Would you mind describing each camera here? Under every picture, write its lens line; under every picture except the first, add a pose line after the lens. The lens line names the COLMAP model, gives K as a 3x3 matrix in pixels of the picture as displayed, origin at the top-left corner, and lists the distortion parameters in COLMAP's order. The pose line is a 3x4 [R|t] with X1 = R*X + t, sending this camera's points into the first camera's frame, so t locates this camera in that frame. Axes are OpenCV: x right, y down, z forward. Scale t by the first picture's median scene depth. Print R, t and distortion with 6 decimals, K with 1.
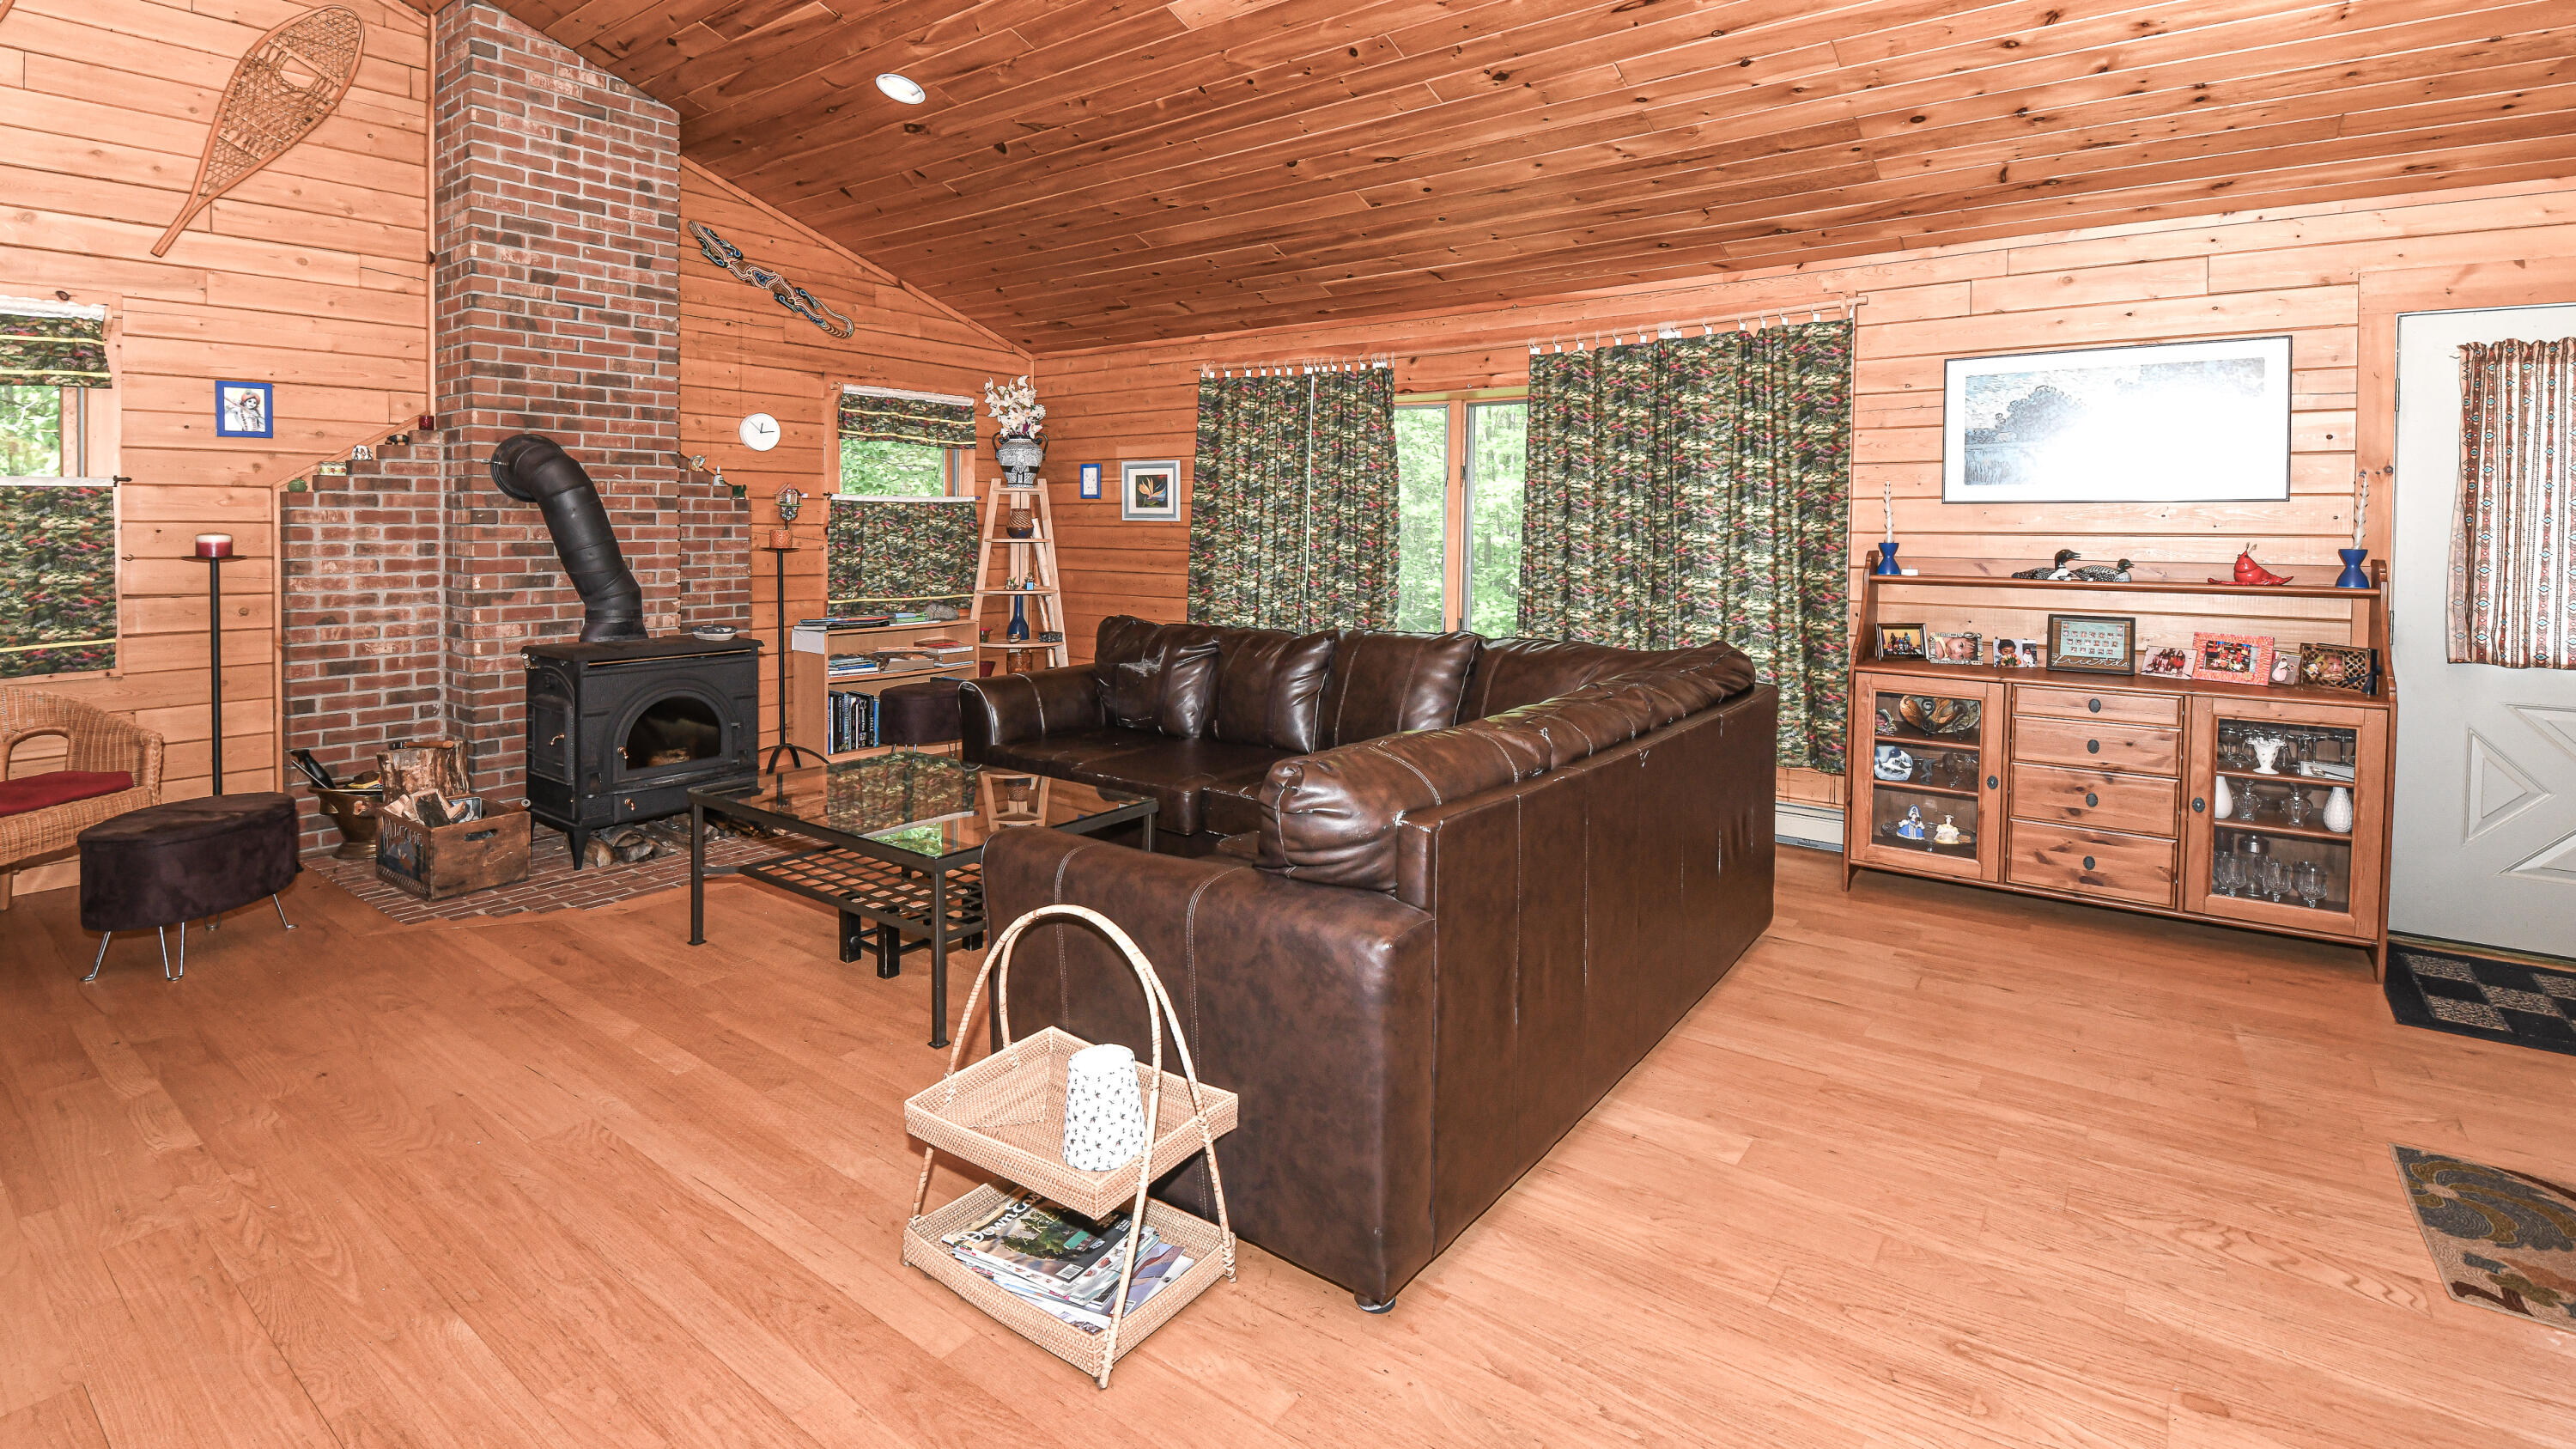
lens RADIAL K [[1269.0, 0, 1288.0], [0, 1269.0, 724.5], [0, 0, 1]] dist [0.001584, -0.016275]
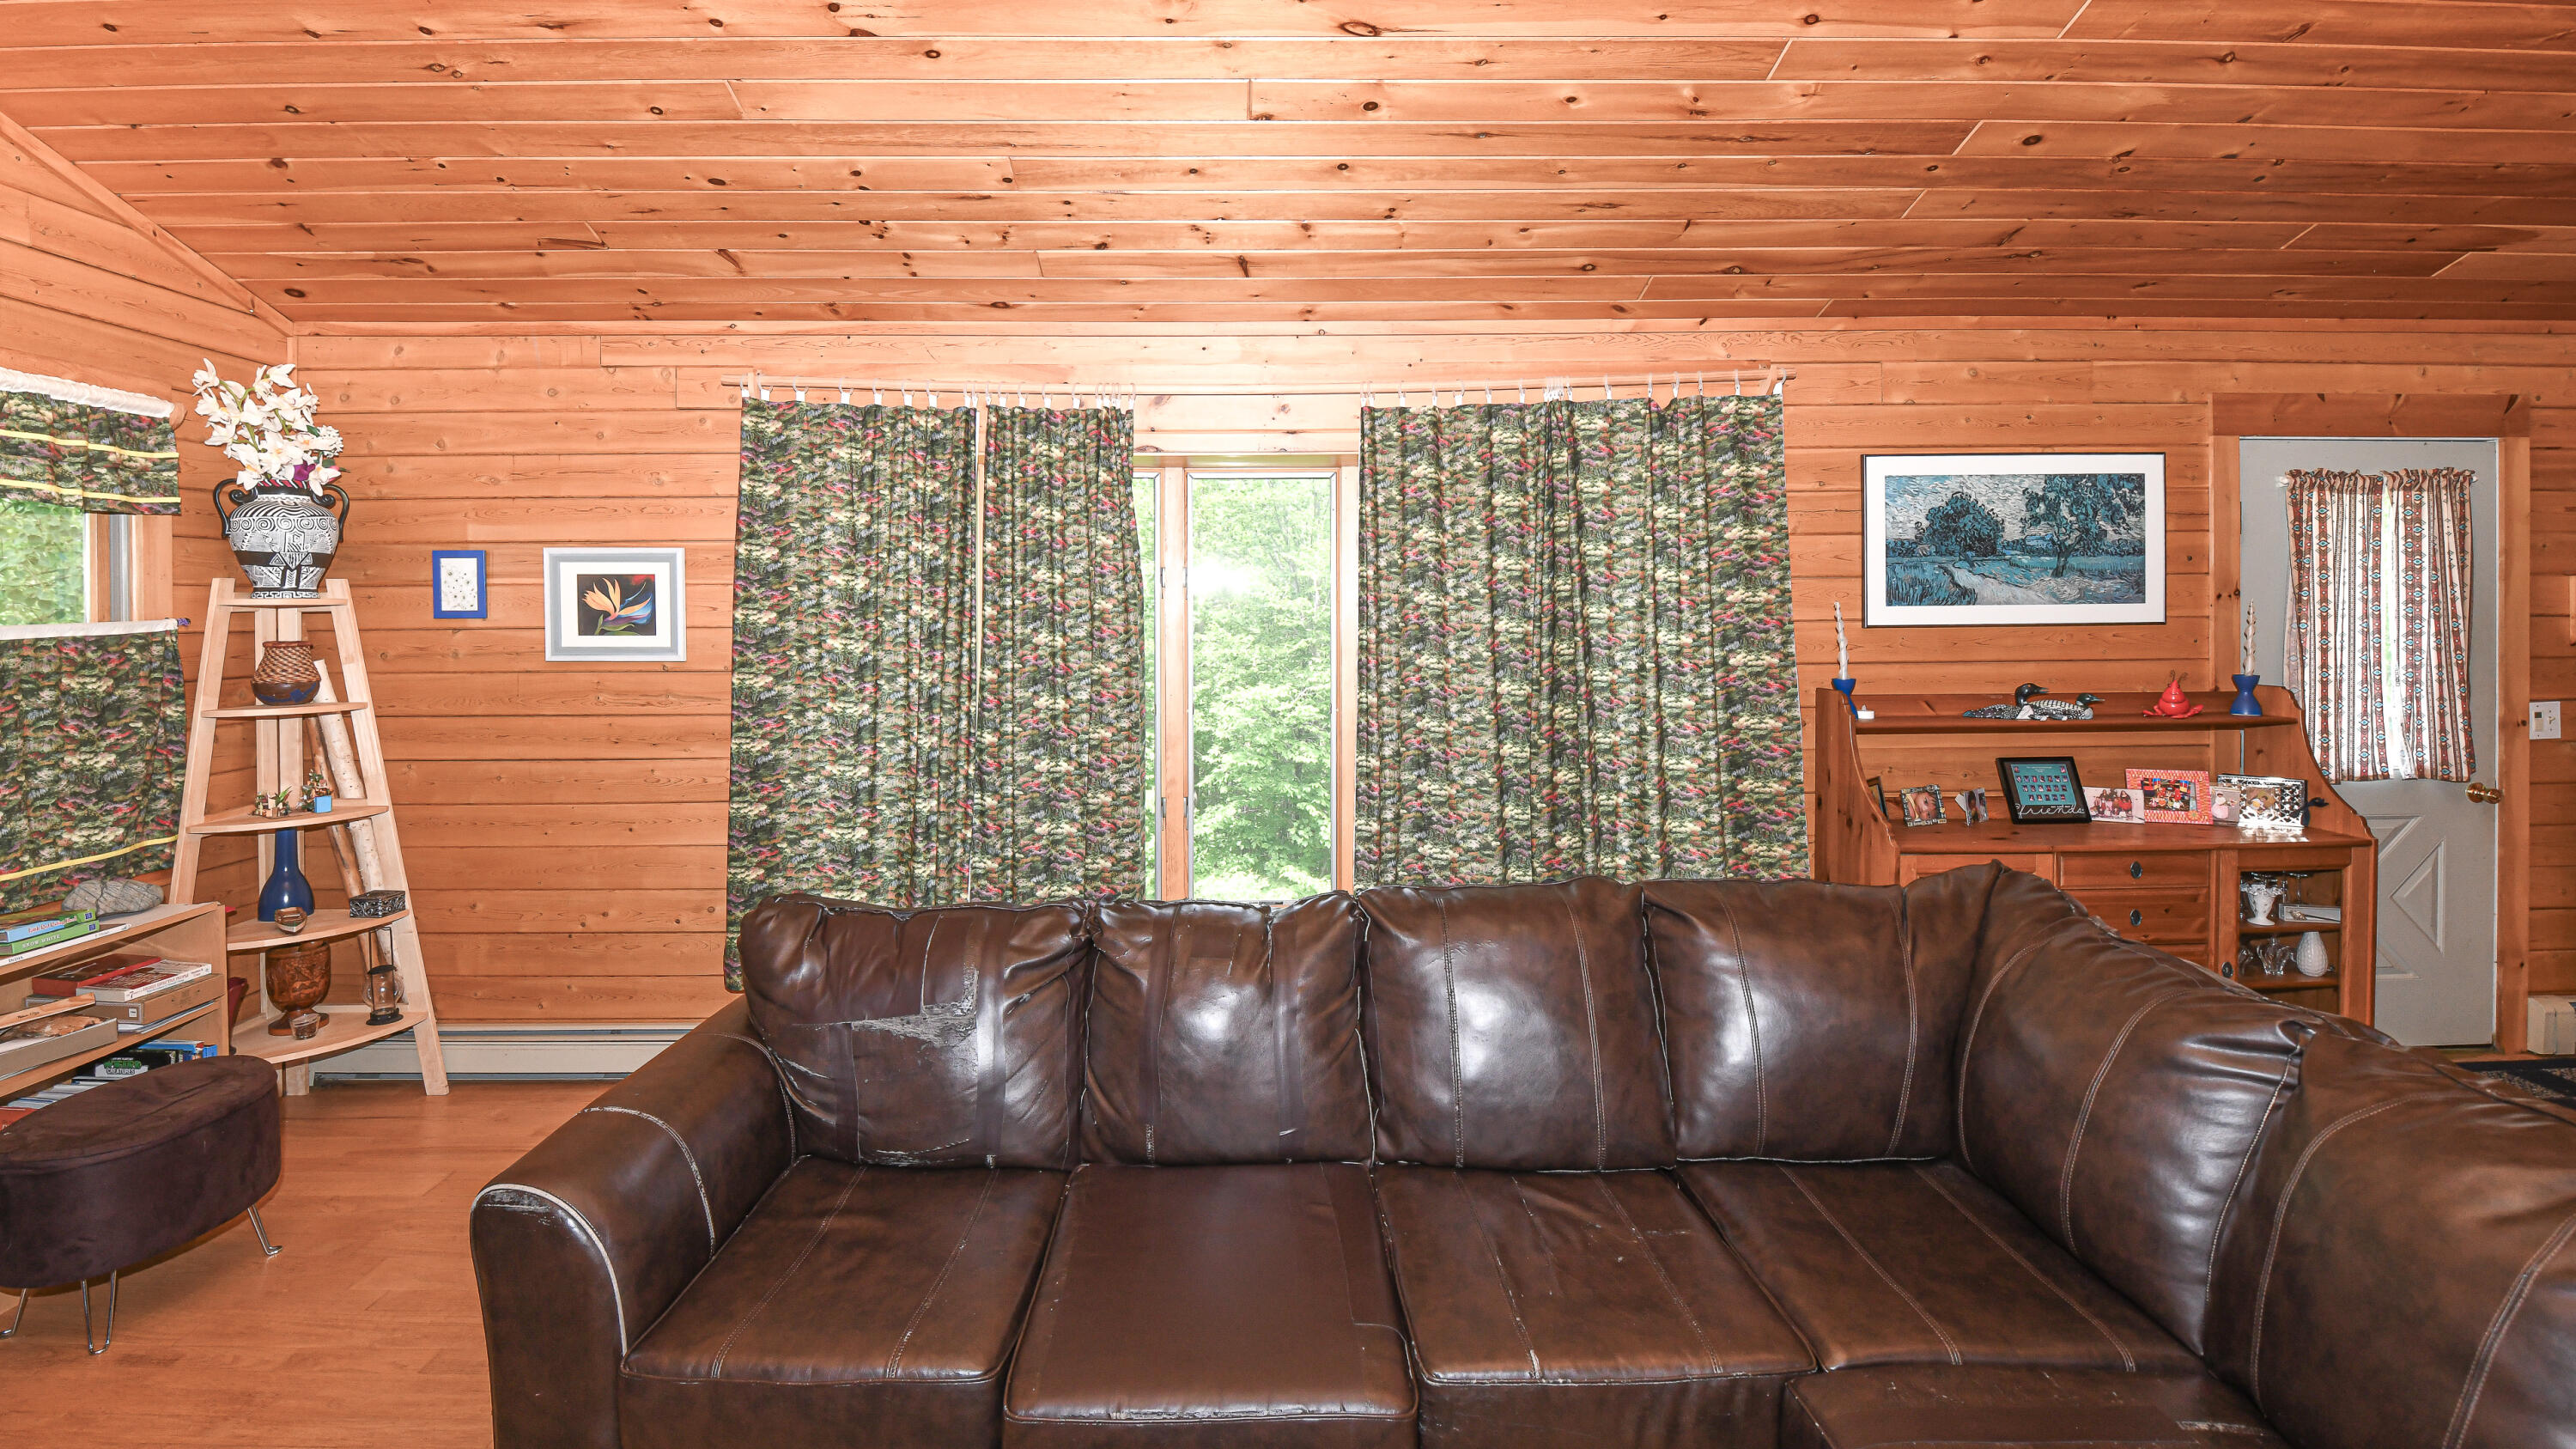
lens RADIAL K [[1269.0, 0, 1288.0], [0, 1269.0, 724.5], [0, 0, 1]] dist [0.001584, -0.016275]
pose [[0.796274, -0.062226, 0.601727, -0.205771], [0.098837, 0.994712, -0.027927, -0.093100], [-0.596807, 0.081710, 0.798213, 0.422509]]
